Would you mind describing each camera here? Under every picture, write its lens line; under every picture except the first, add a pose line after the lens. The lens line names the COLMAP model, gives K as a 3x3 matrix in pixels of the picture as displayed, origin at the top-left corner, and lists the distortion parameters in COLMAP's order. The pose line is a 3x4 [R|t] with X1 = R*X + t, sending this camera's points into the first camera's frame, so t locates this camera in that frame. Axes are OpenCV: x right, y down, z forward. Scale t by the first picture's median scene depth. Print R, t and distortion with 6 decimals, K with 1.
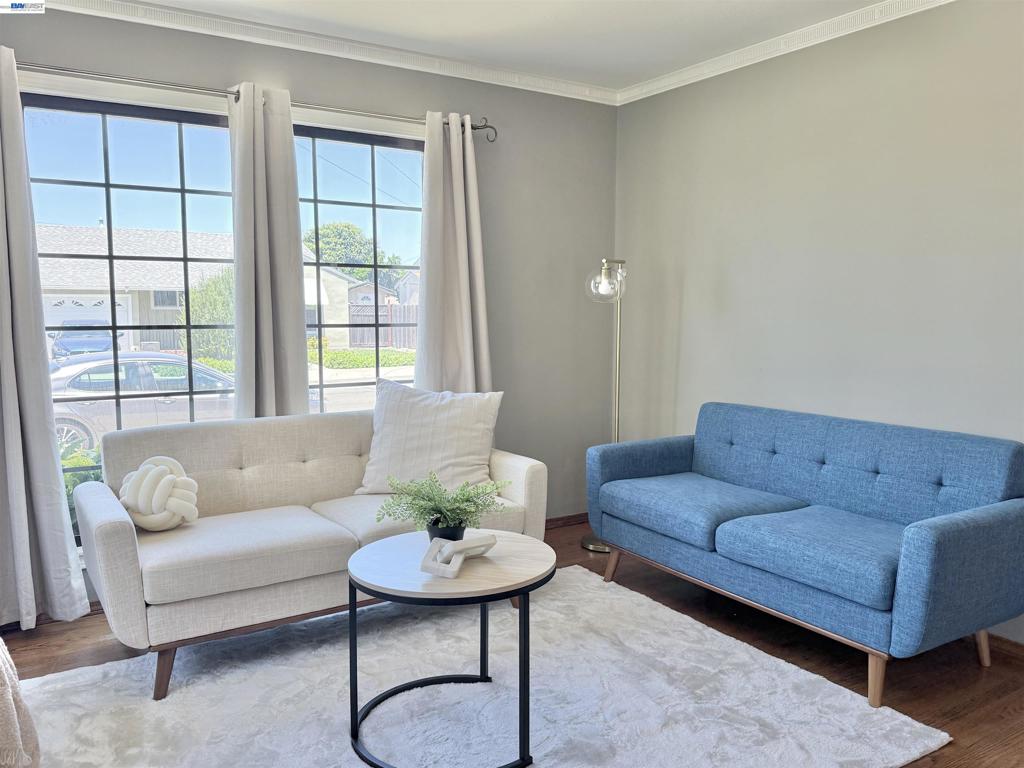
lens RADIAL K [[805.7, 0, 512.0], [0, 805.7, 384.0], [0, 0, 1]] dist [0.132019, -0.212087]
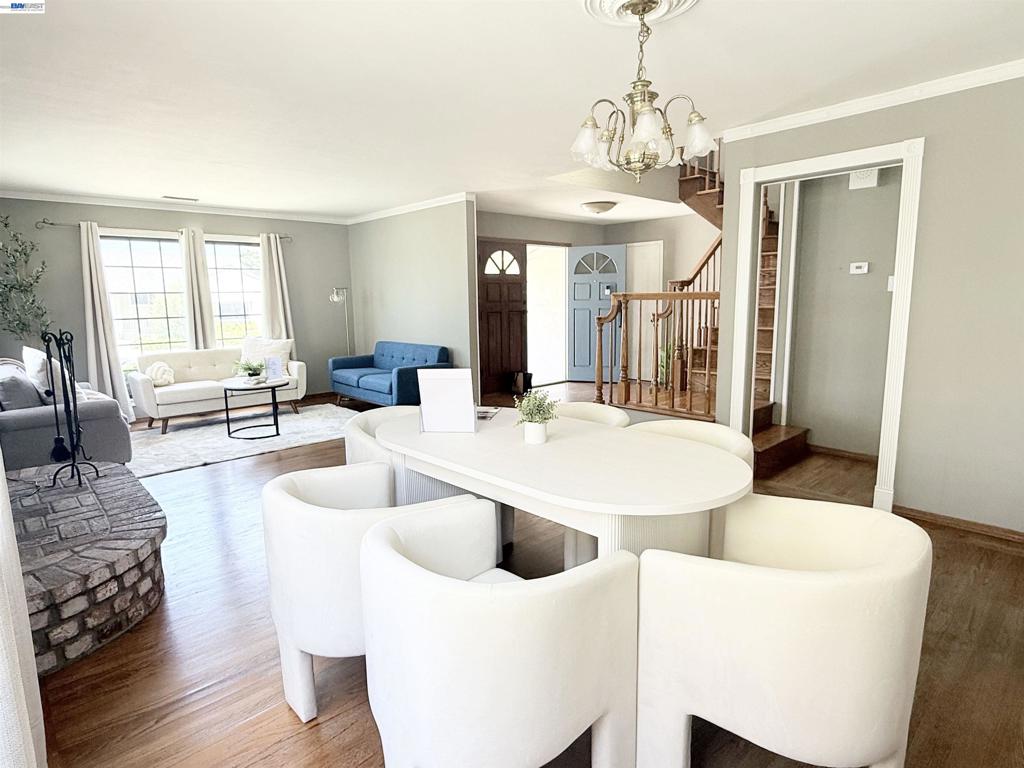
lens RADIAL K [[563.0, 0, 508.1], [0, 563.0, 384.7], [0, 0, 1]] dist [0.000509, 0.001518]
pose [[0.984414, -0.042775, 0.170583, 0.391227], [0.033130, 0.997708, 0.058996, 0.080281], [-0.172715, -0.052425, 0.983576, -1.052628]]
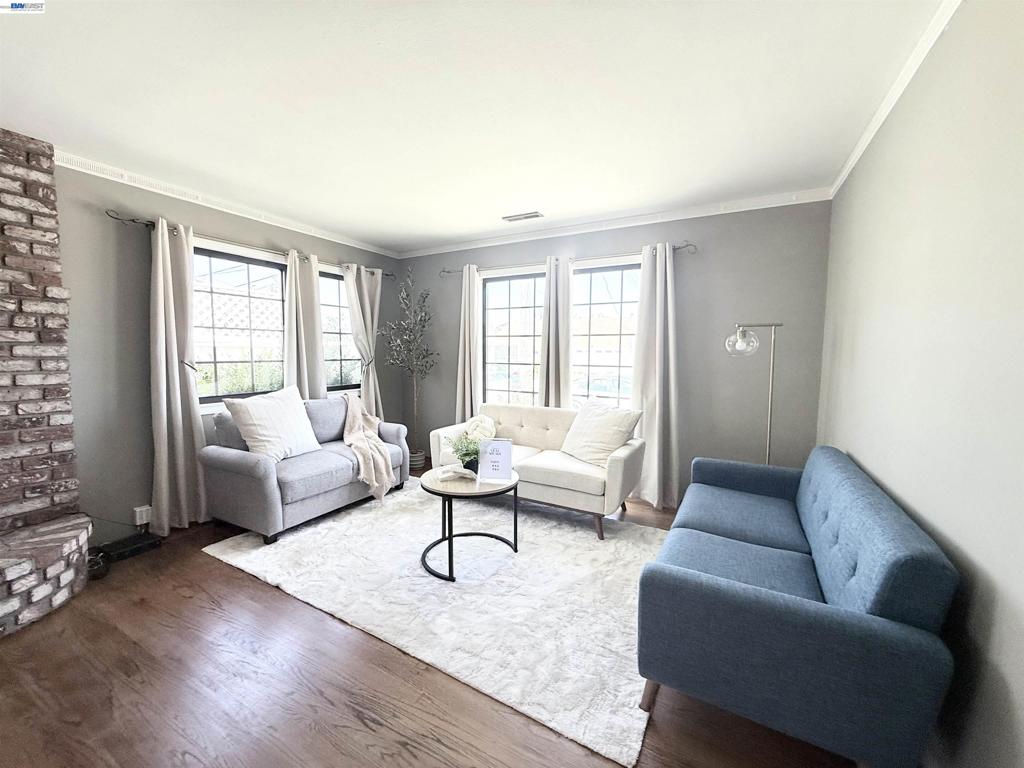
lens RADIAL K [[408.0, 0, 508.9], [0, 408.0, 383.7], [0, 0, 1]] dist [-0.004540, 0.002553]
pose [[0.475765, 0.074043, -0.876450, 0.607645], [-0.095321, 0.994922, 0.032308, -0.047217], [0.874392, 0.068173, 0.480407, 0.388446]]
